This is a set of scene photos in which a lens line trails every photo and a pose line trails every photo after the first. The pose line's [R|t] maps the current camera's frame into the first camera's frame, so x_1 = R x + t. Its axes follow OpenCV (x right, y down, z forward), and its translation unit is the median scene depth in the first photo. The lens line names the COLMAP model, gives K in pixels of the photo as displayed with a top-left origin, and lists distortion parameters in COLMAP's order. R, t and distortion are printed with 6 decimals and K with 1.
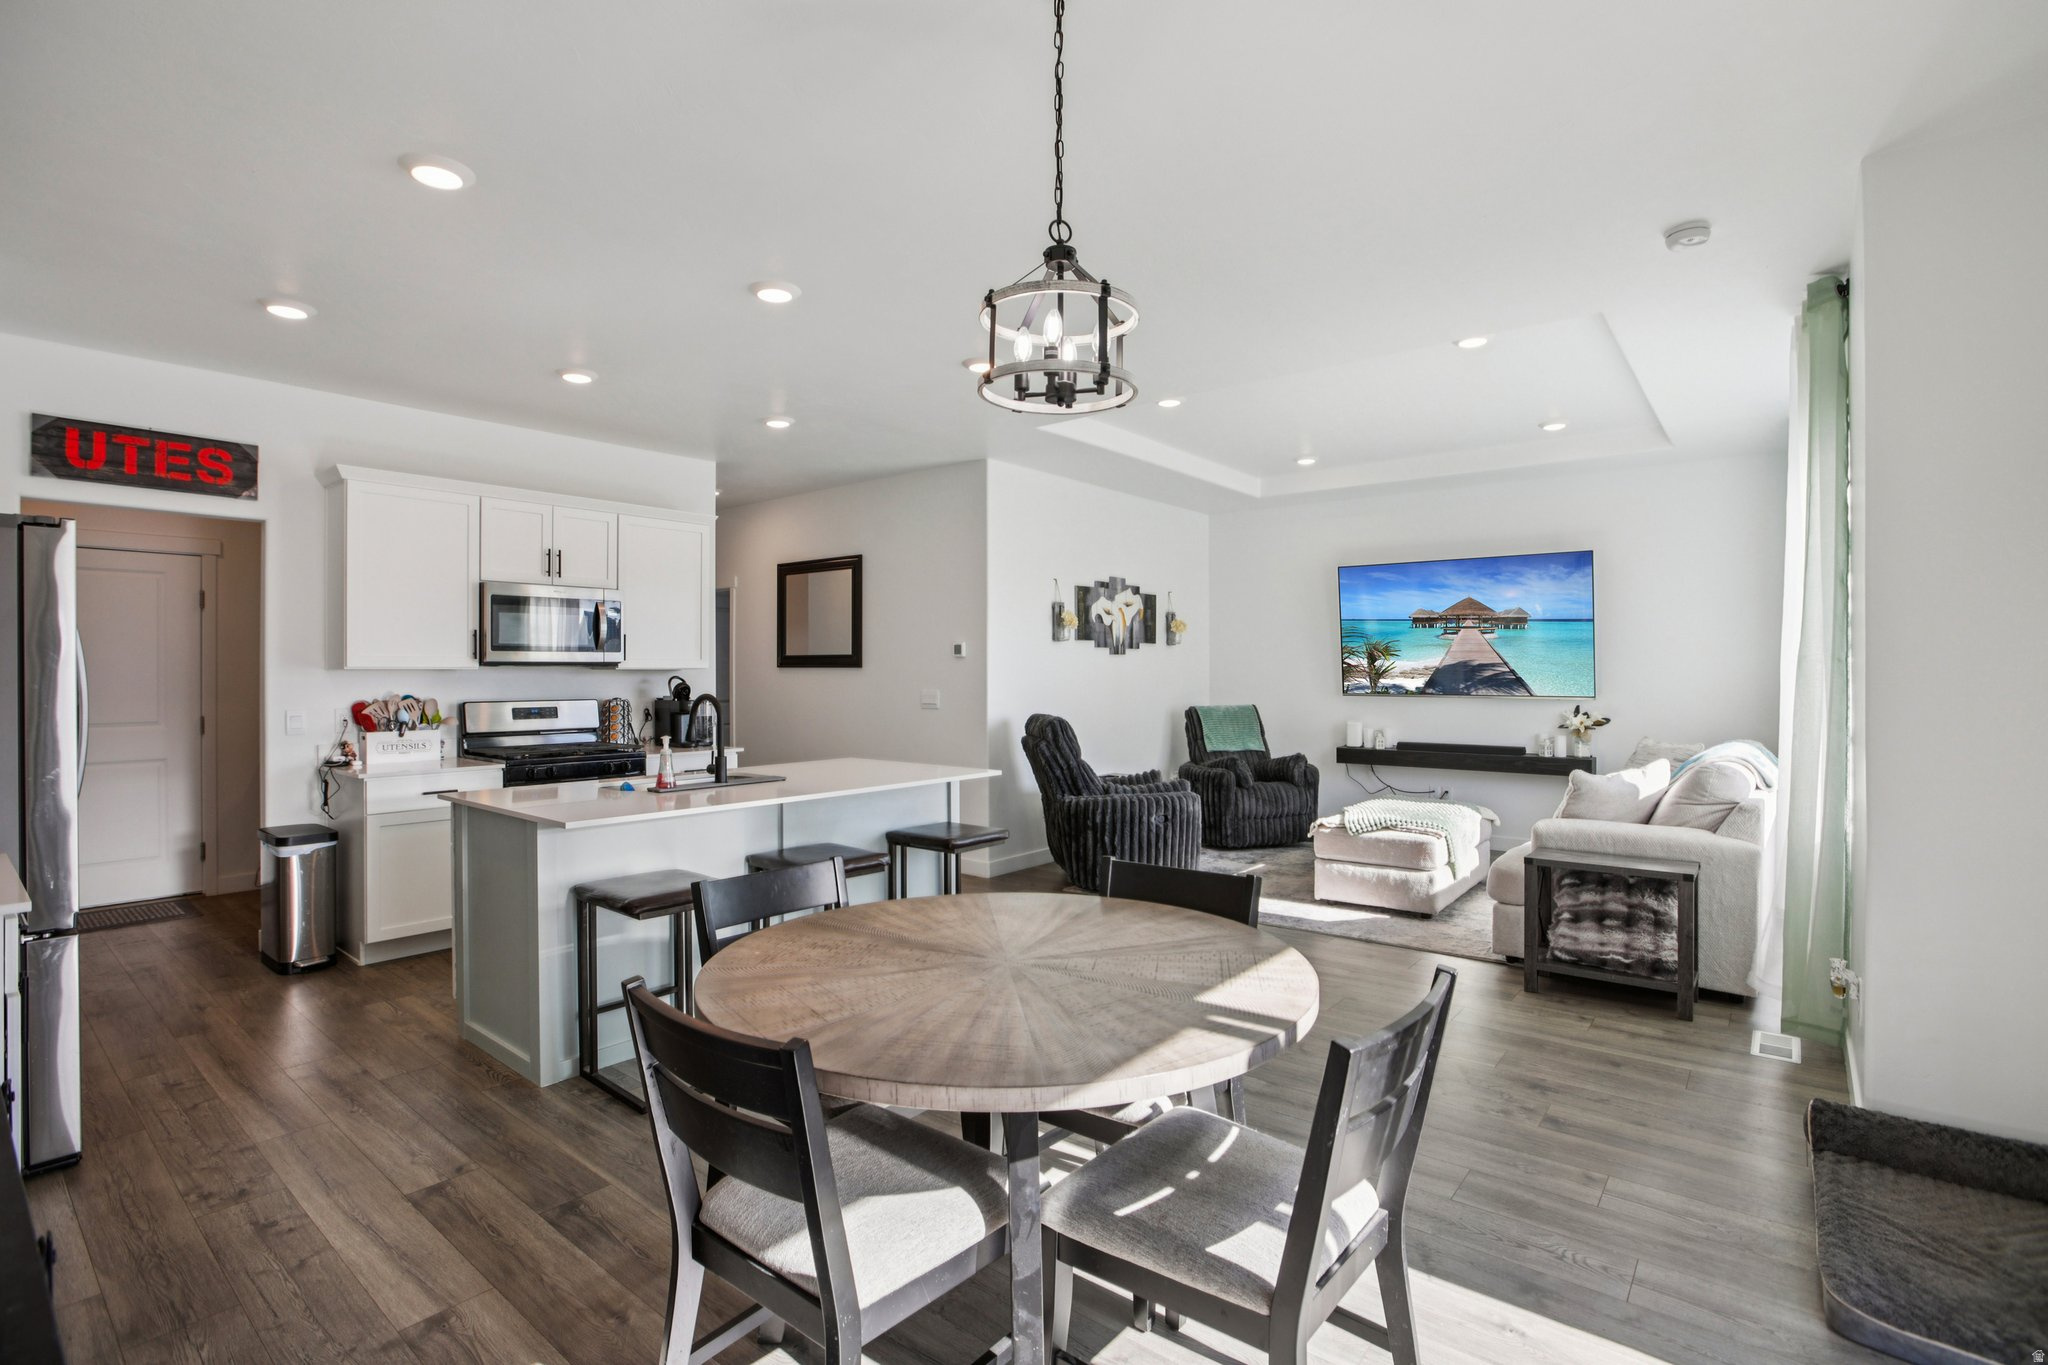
lens RADIAL K [[966.5, 0, 1020.5], [0, 966.5, 666.3], [0, 0, 1]] dist [-0.043087, 0.022287]
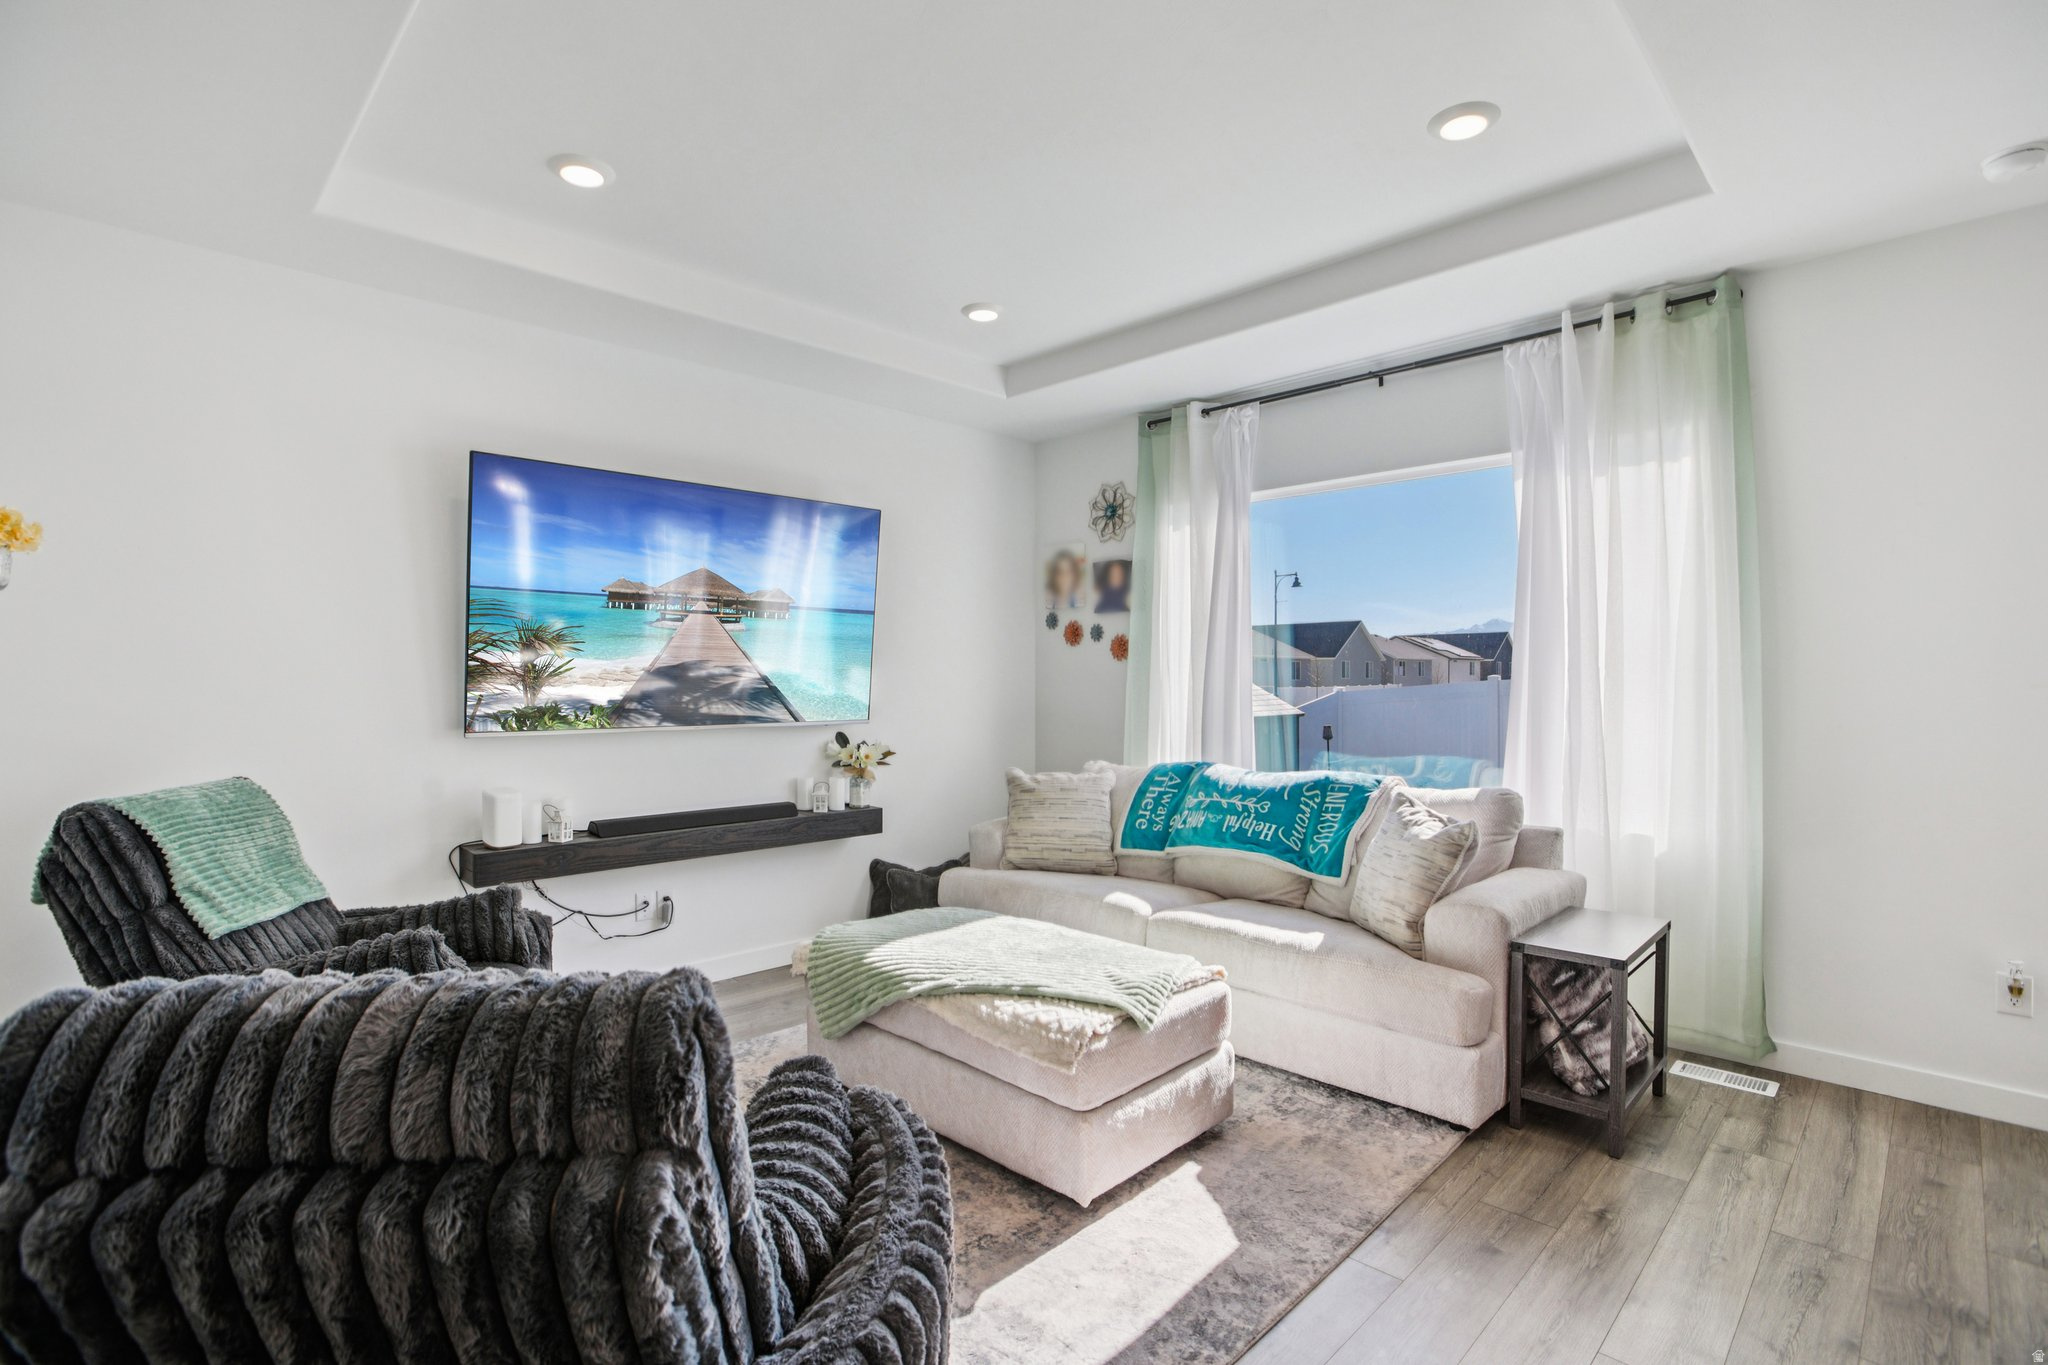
lens RADIAL K [[975.7, 0, 1030.4], [0, 975.7, 703.0], [0, 0, 1]] dist [-0.044257, 0.020246]
pose [[0.082935, -0.018052, 0.996391, -0.097913], [-0.003115, 0.999826, 0.018374, 0.007804], [-0.996550, -0.004627, 0.082865, 0.822996]]
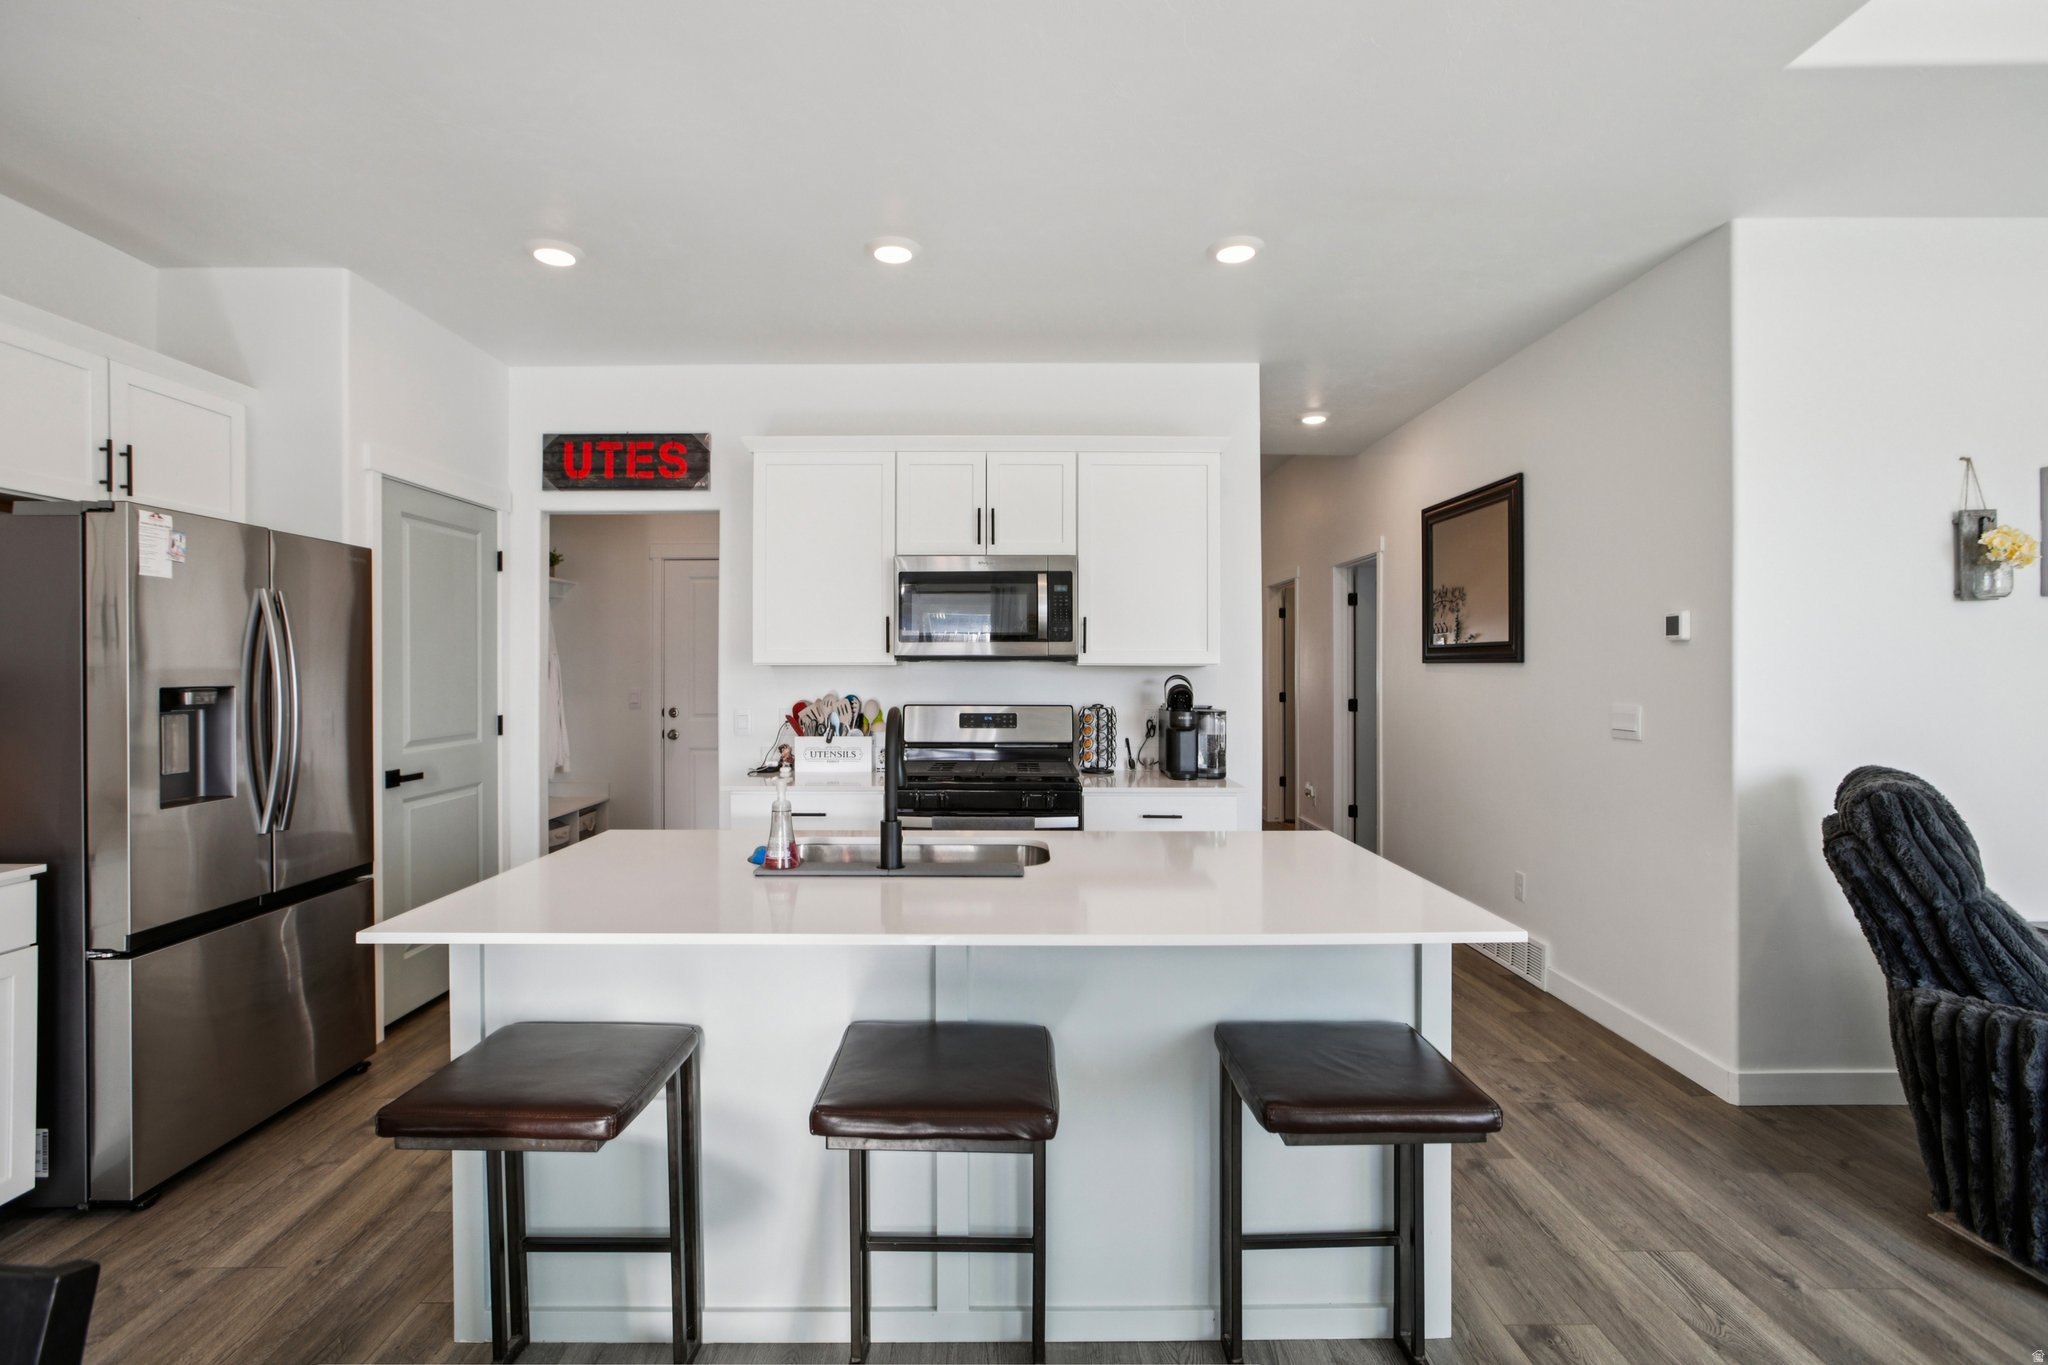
lens RADIAL K [[950.6, 0, 1017.9], [0, 950.6, 675.3], [0, 0, 1]] dist [-0.038024, 0.019615]
pose [[0.638428, 0.006803, -0.769652, 0.090995], [0.002949, 0.999932, 0.011285, 0.002060], [0.769676, -0.009474, 0.638364, 0.417213]]
